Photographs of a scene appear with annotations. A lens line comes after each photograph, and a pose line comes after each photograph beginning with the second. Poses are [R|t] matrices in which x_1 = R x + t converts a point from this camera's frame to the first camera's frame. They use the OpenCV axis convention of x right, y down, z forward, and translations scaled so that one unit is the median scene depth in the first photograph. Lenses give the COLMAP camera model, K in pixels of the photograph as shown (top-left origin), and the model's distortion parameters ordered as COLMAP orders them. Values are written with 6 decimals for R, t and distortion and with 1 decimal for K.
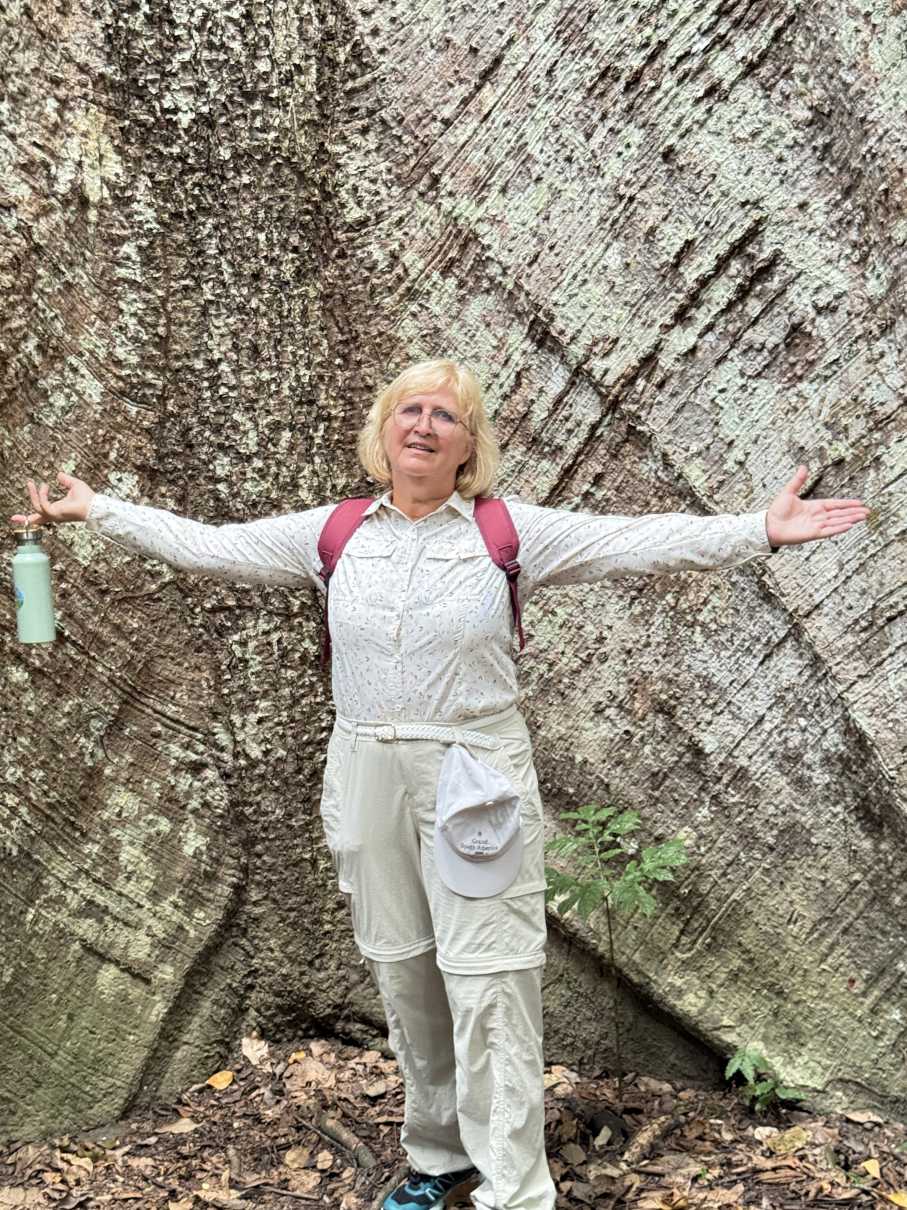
lens RADIAL K [[1667.8, 0, 453.5], [0, 1667.8, 605.0], [0, 0, 1]] dist [0.180340, -0.388920]
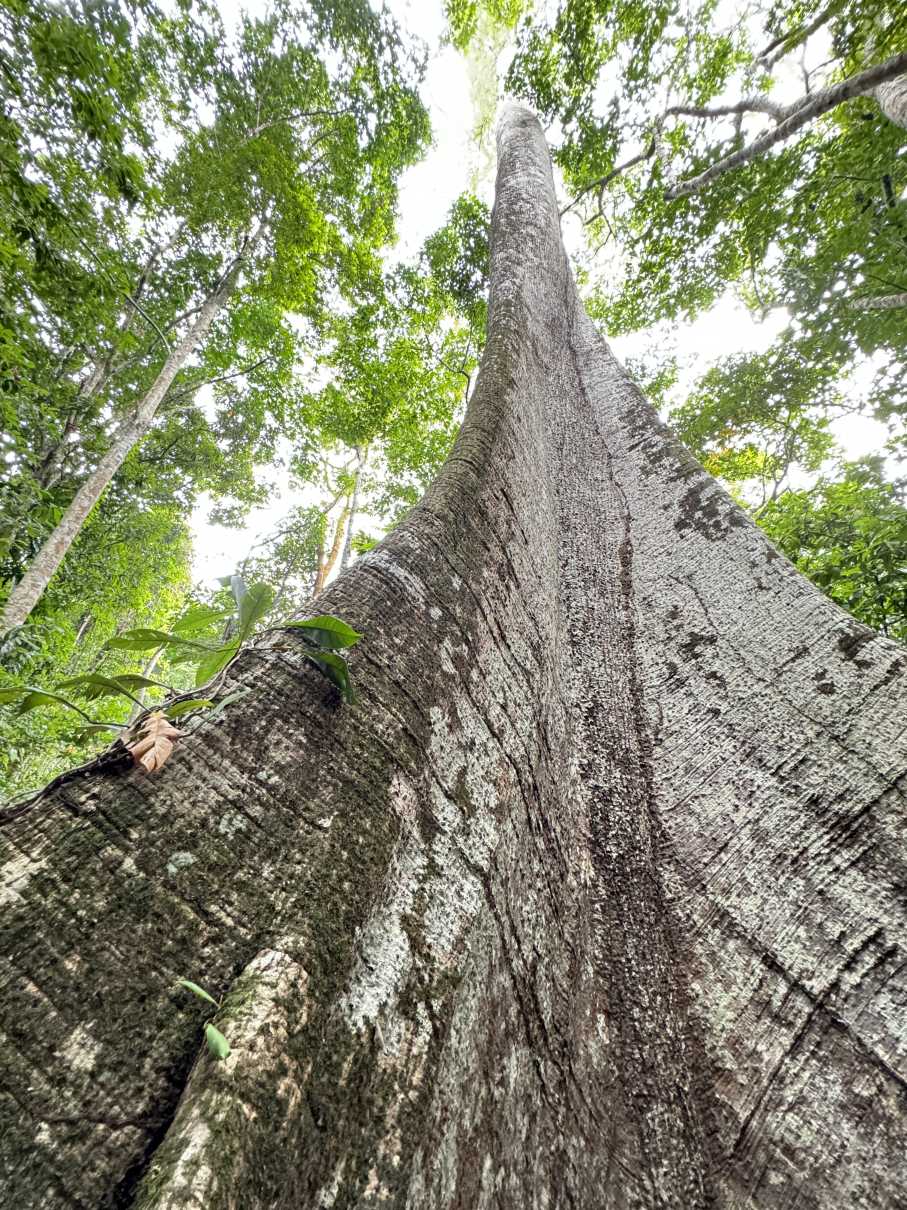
lens RADIAL K [[483.3, 0, 453.5], [0, 483.3, 605.0], [0, 0, 1]] dist [-0.000348, 0.000417]
pose [[0.995773, 0.062067, -0.067700, -0.400561], [-0.090813, 0.775564, -0.624702, -0.082720], [0.013732, 0.628210, 0.777923, 0.103396]]
